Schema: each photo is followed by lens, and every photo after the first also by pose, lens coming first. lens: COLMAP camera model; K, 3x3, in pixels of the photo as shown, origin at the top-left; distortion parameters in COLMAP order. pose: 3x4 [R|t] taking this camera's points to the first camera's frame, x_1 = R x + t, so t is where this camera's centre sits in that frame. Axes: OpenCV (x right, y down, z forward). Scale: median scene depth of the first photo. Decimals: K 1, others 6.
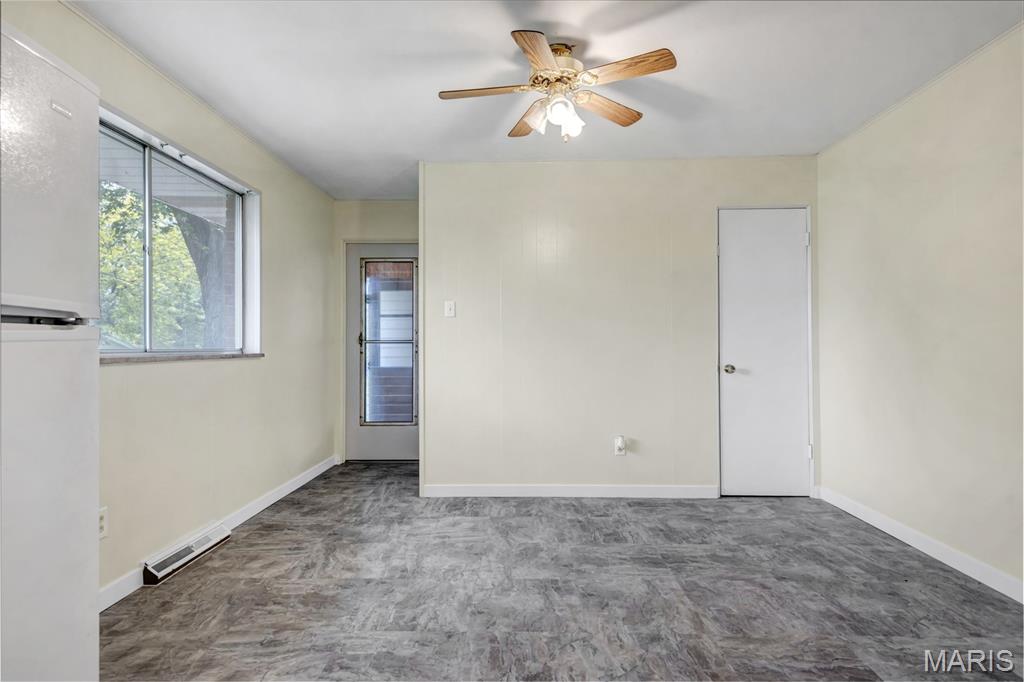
lens RADIAL K [[528.3, 0, 512.0], [0, 528.3, 341.0], [0, 0, 1]] dist [0.044533, -0.030429]
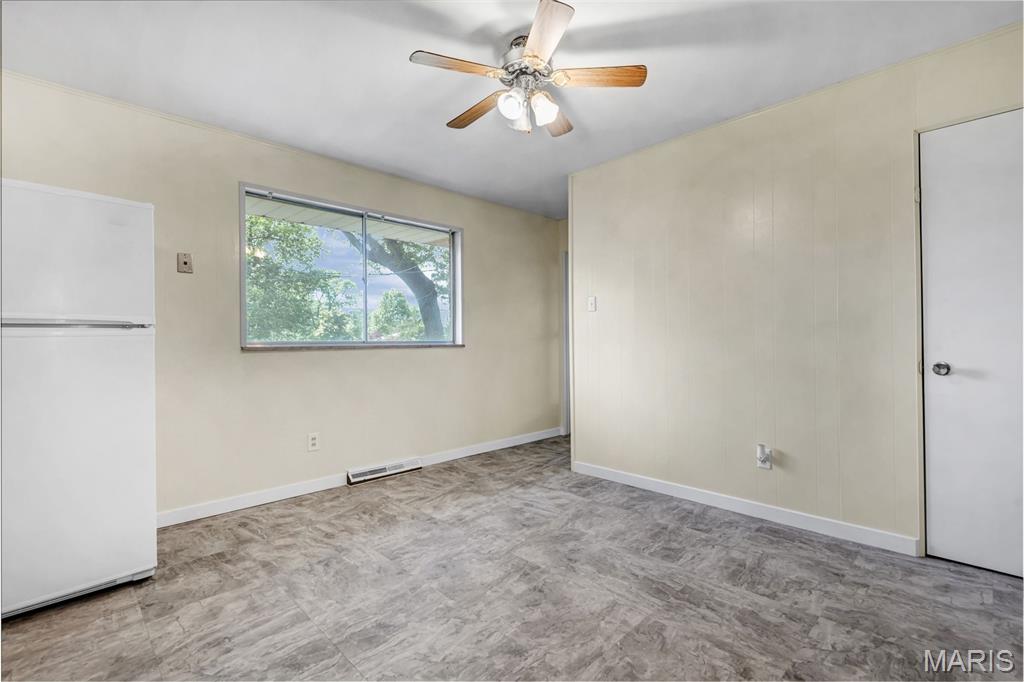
lens RADIAL K [[449.4, 0, 512.0], [0, 449.4, 341.0], [0, 0, 1]] dist [0.040044, -0.024573]
pose [[0.729828, -0.003098, -0.683624, 0.531505], [0.011930, 0.999895, 0.008206, 0.007957], [0.683527, -0.014144, 0.729788, 0.283341]]
